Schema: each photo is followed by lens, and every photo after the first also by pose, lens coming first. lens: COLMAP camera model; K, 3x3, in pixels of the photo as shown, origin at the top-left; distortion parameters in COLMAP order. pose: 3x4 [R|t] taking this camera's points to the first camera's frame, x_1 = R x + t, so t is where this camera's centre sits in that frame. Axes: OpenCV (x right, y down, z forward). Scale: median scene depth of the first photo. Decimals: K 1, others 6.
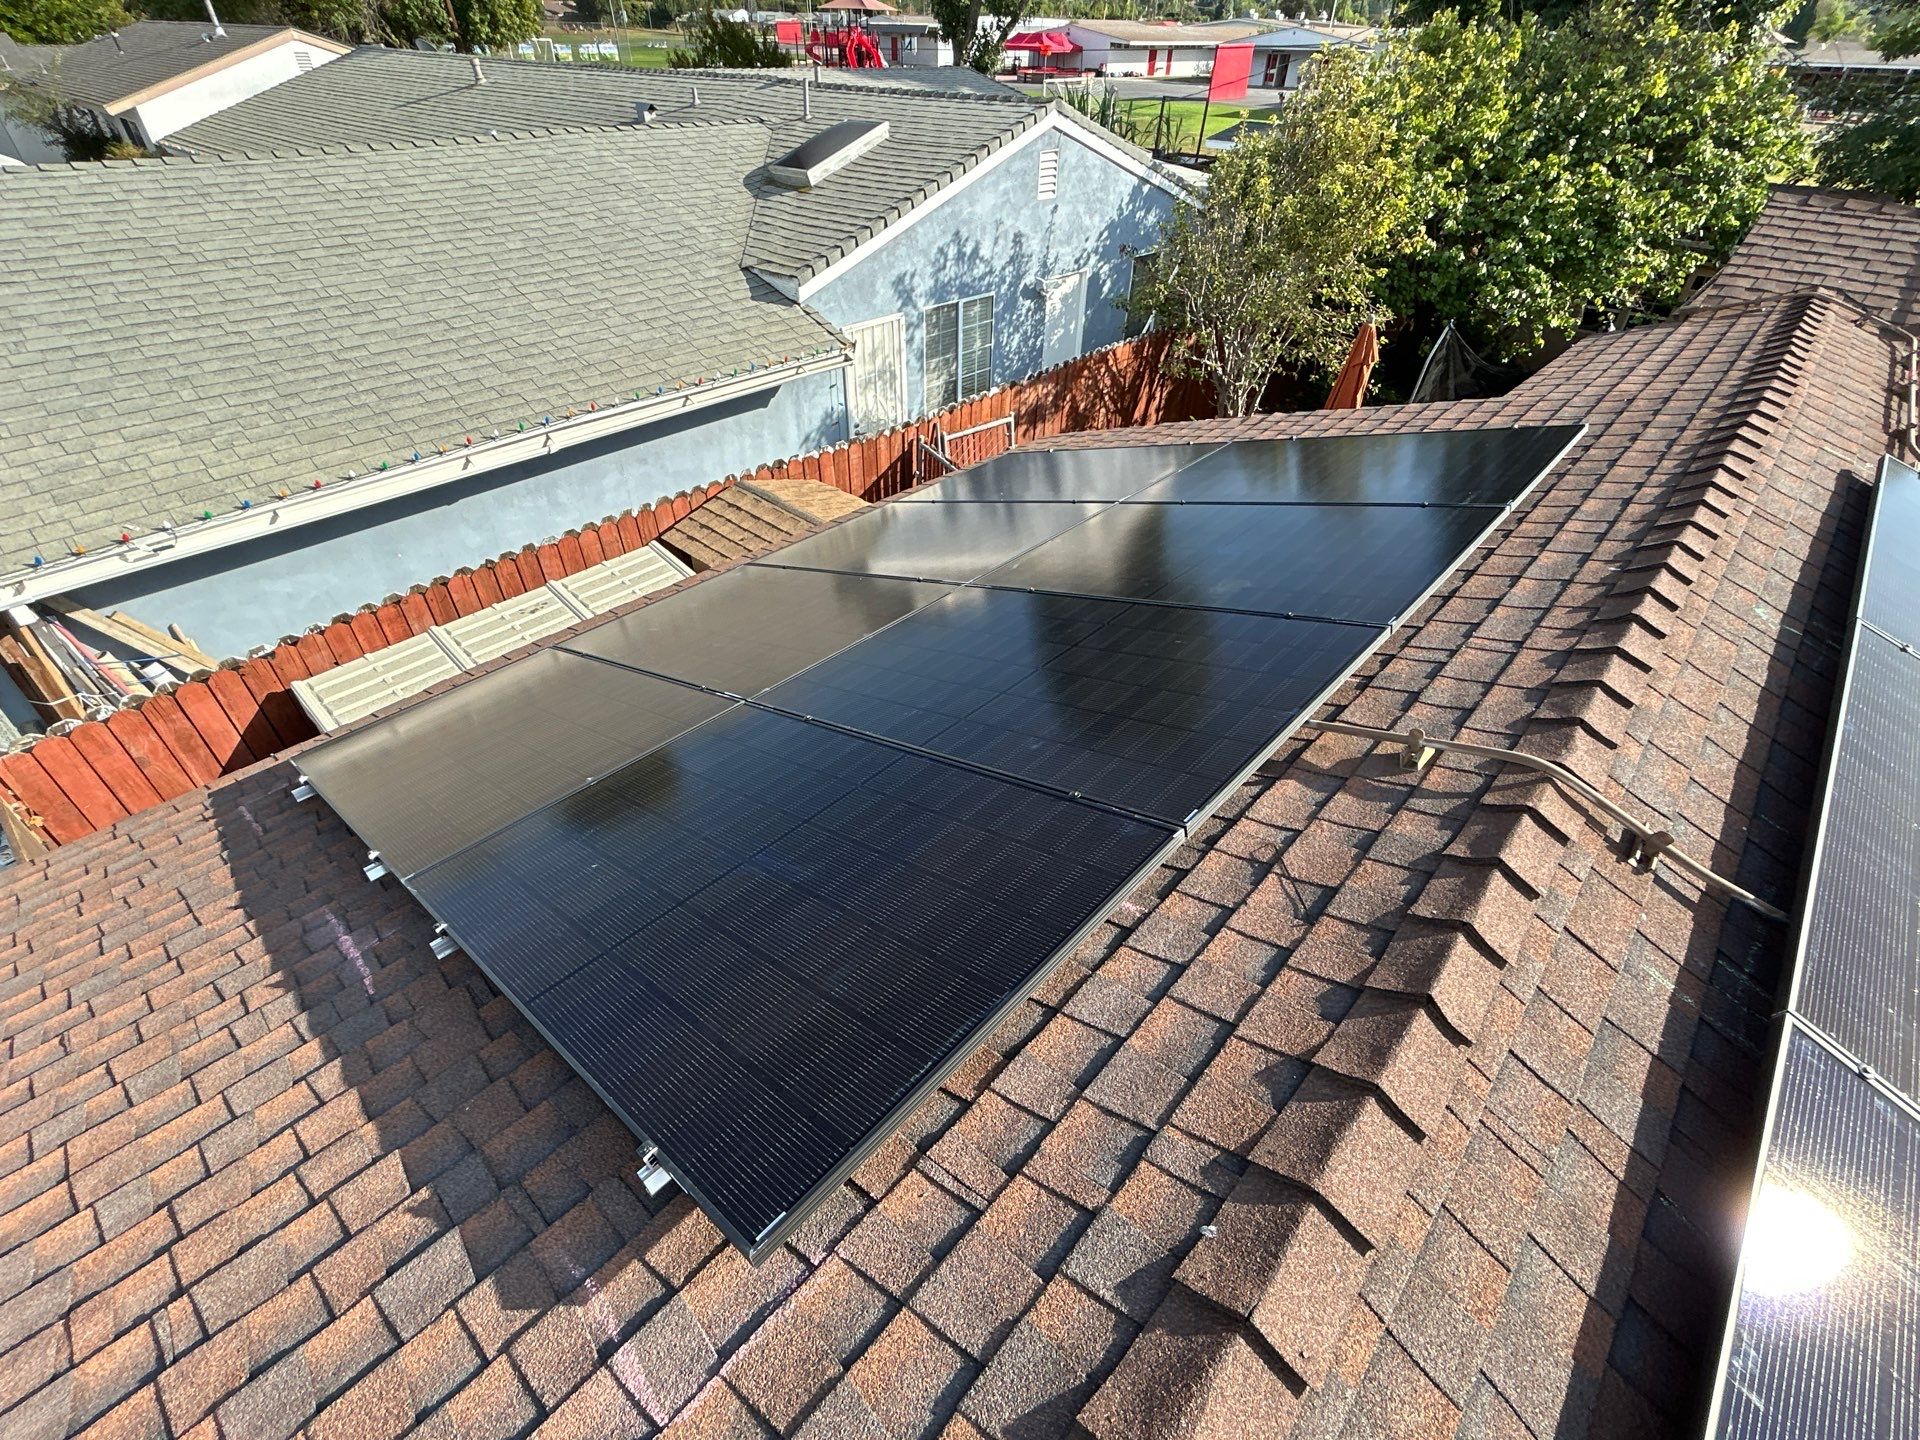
lens RADIAL K [[875.5, 0, 962.6], [0, 875.5, 725.8], [0, 0, 1]] dist [-0.003215, 0.002783]
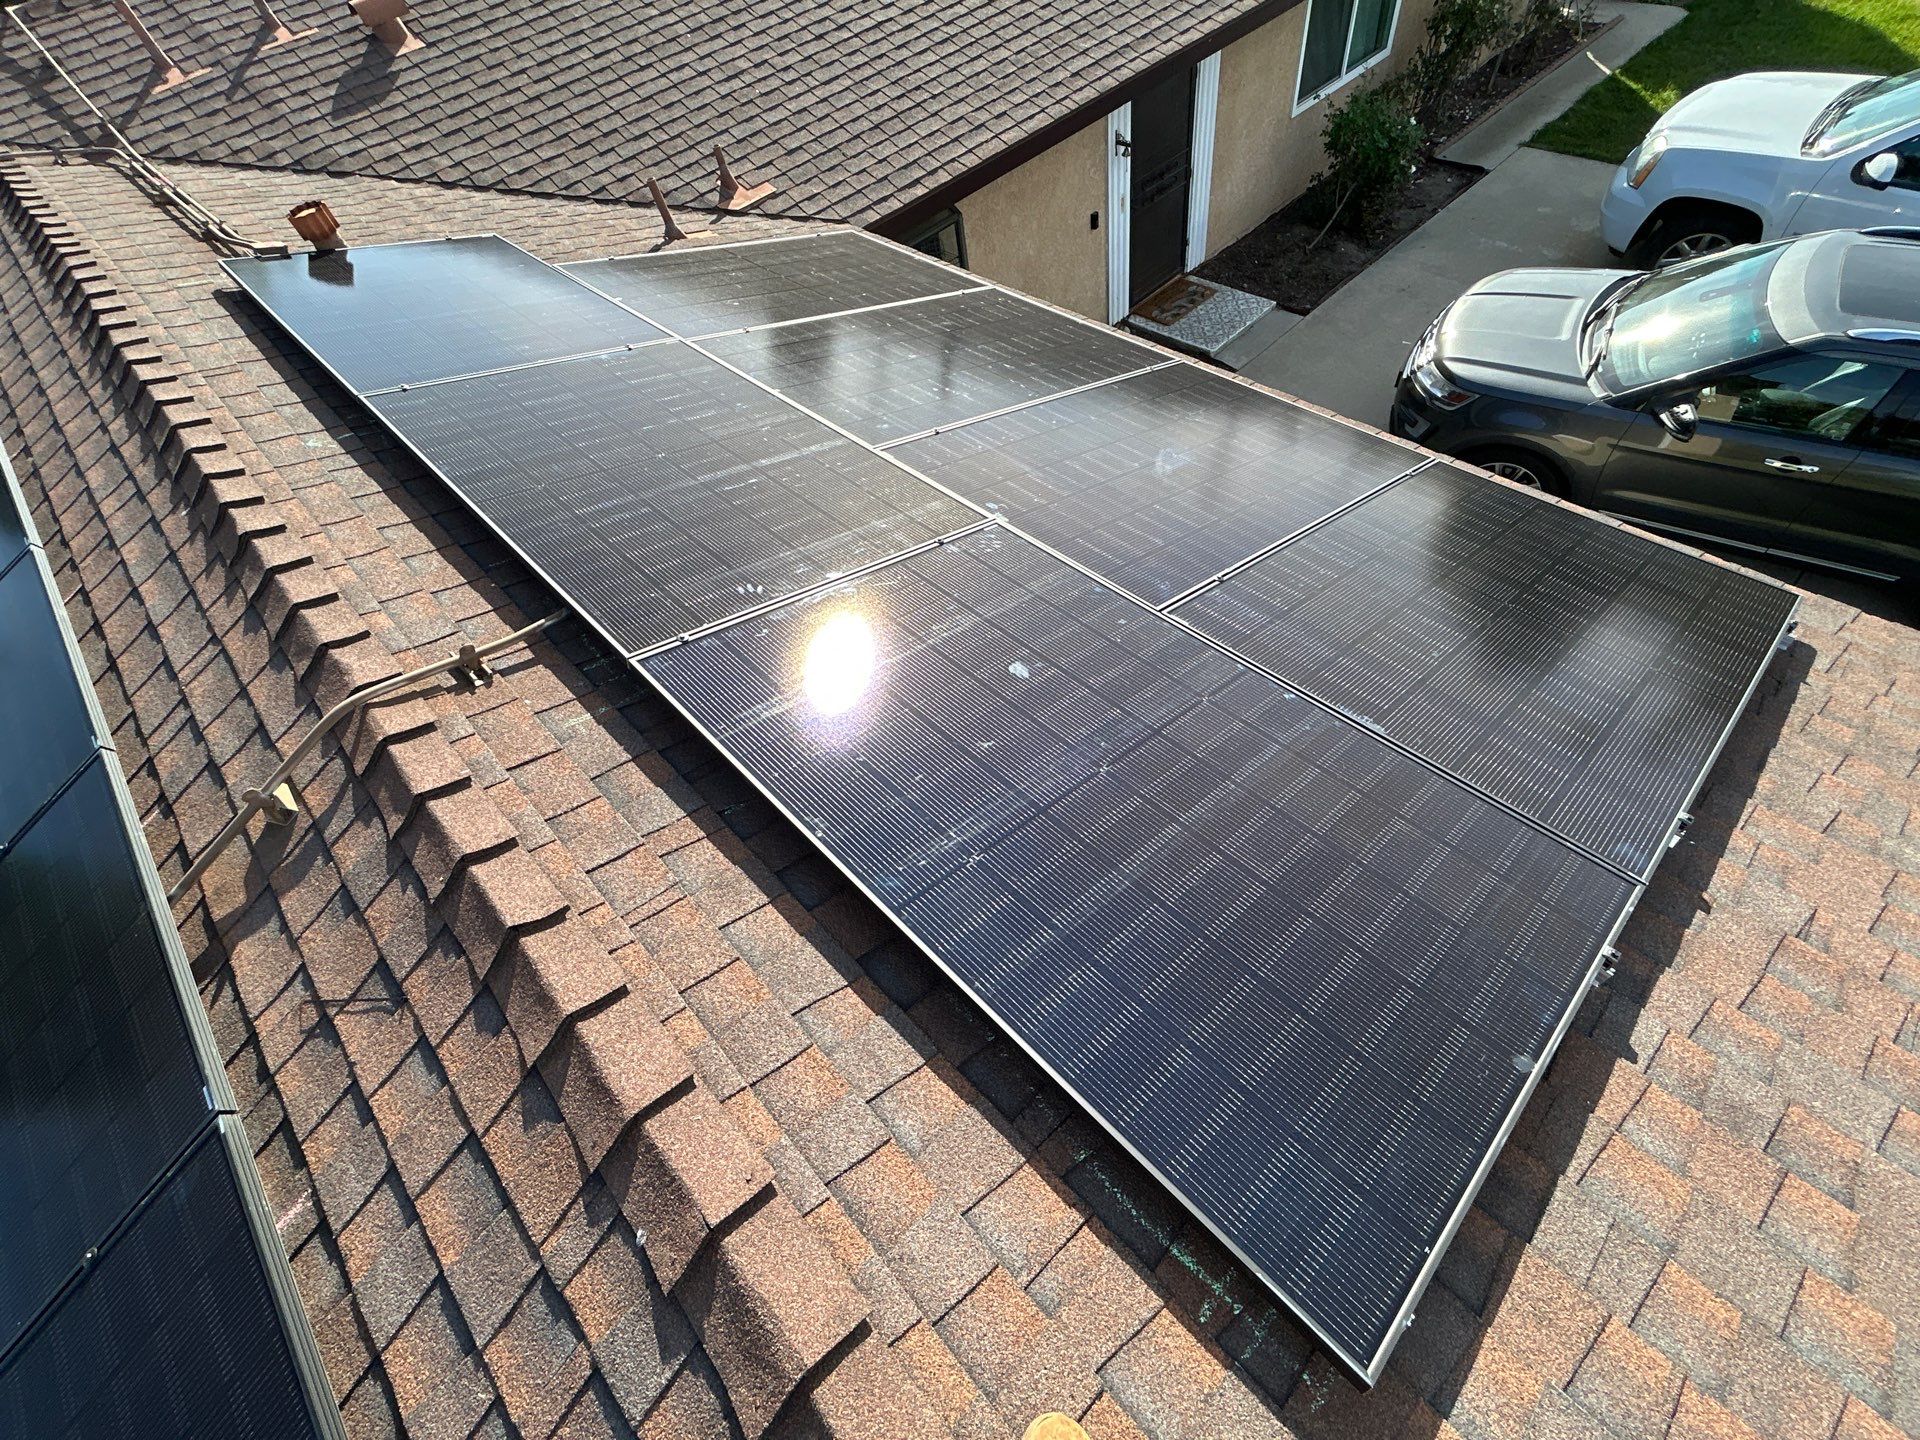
lens RADIAL K [[875.5, 0, 963.0], [0, 875.5, 716.1], [0, 0, 1]] dist [-0.003215, 0.002783]
pose [[0.063226, -0.813880, 0.577583, 0.105996], [0.728774, 0.433045, 0.530434, 0.026216], [-0.681829, 0.387391, 0.620514, -0.055945]]
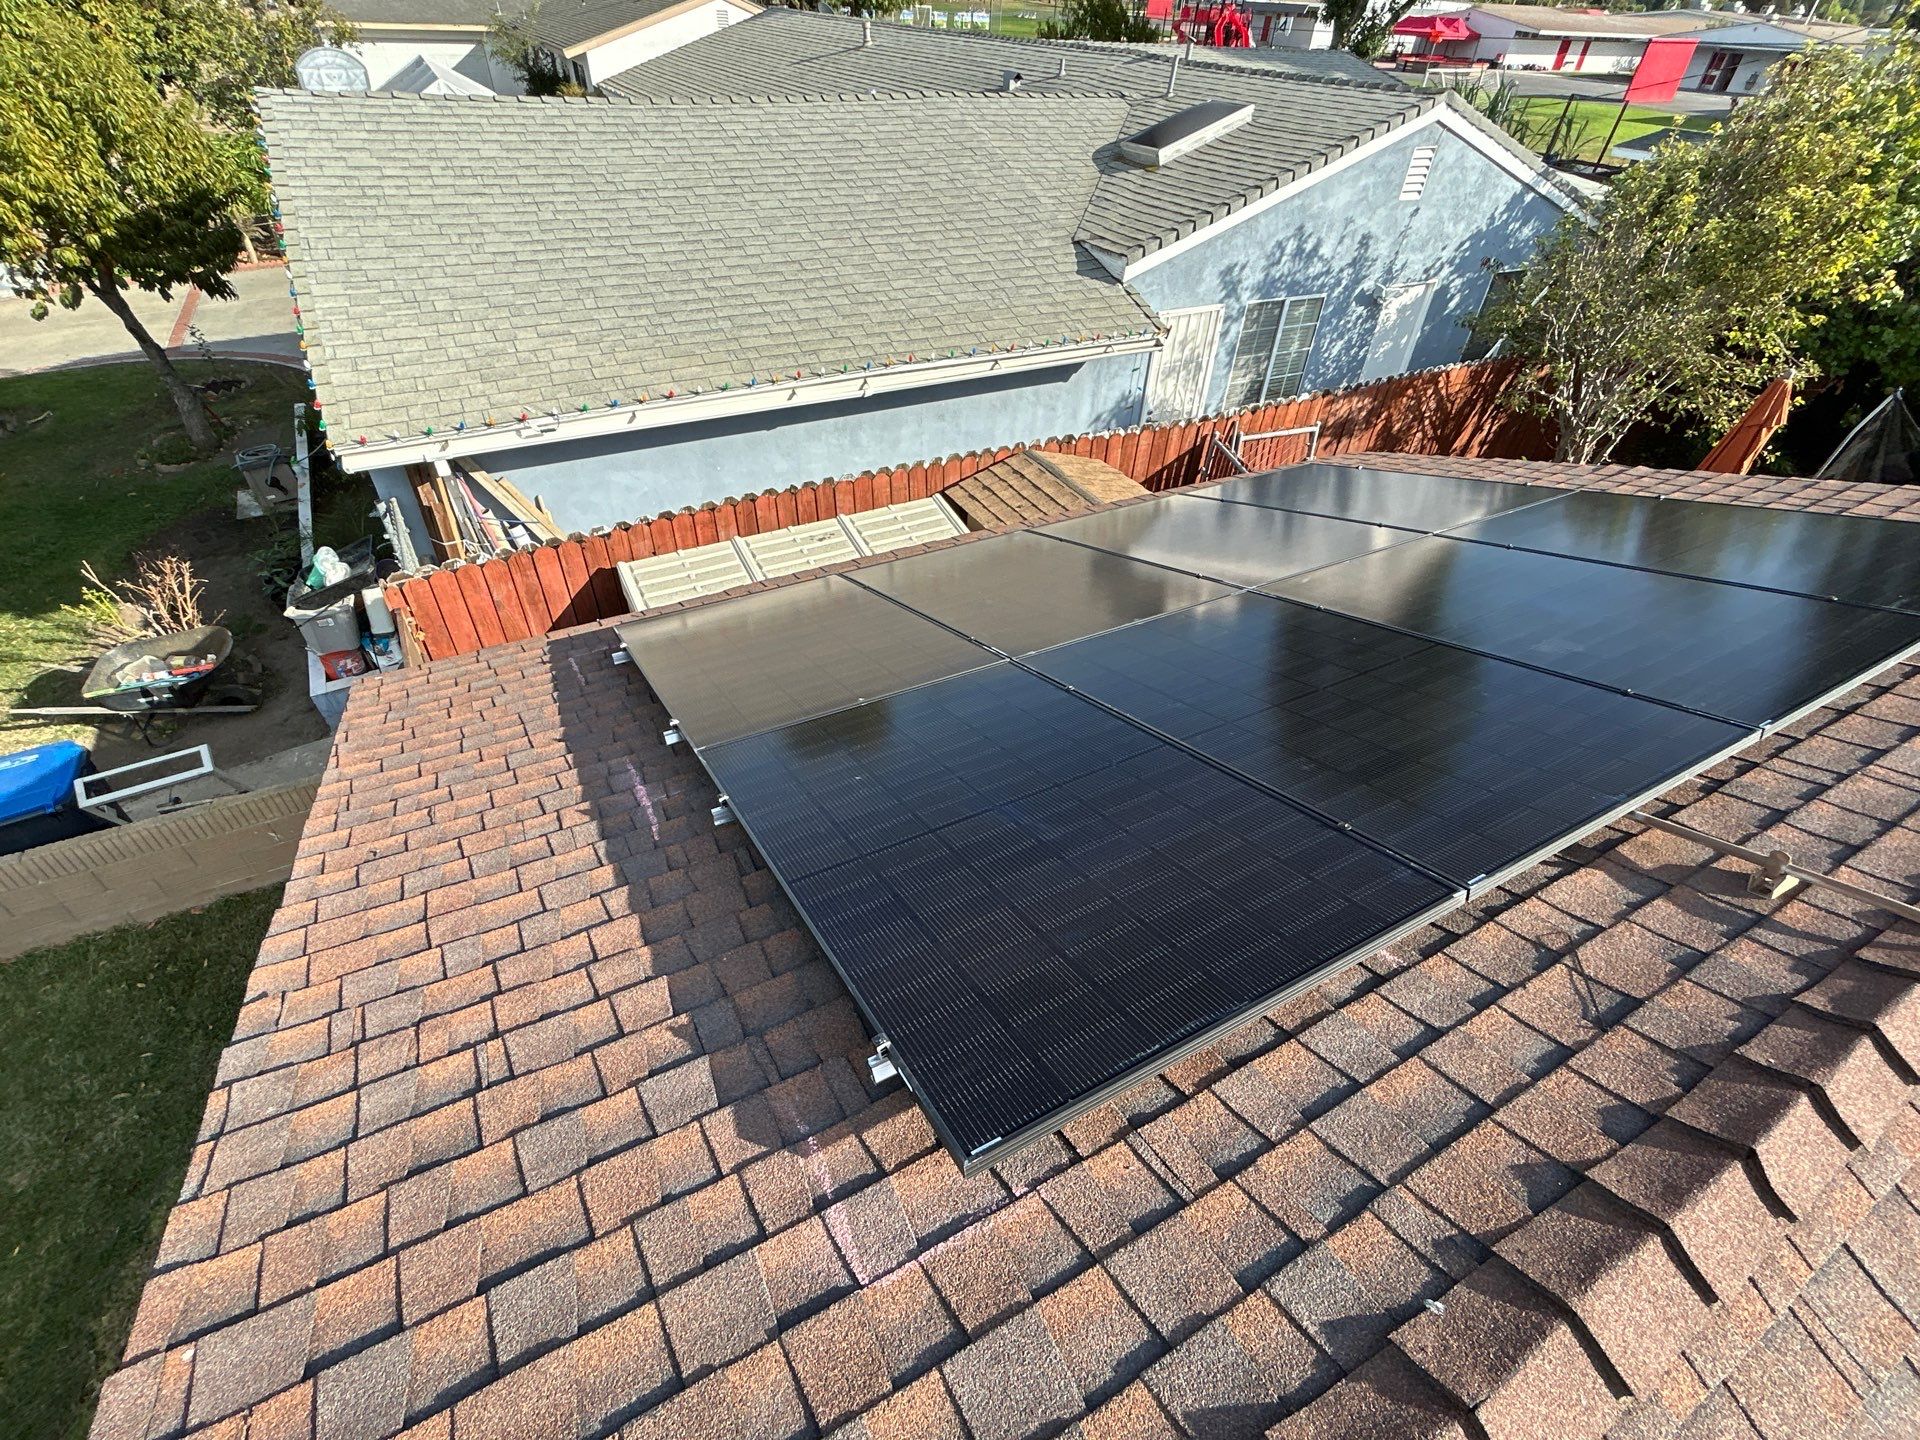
lens RADIAL K [[875.5, 0, 961.6], [0, 875.5, 727.0], [0, 0, 1]] dist [-0.003215, 0.002783]
pose [[0.946507, 0.225944, -0.230379, -0.061490], [-0.221711, 0.974099, 0.044453, 0.021201], [0.234456, 0.009002, 0.972085, -0.018436]]
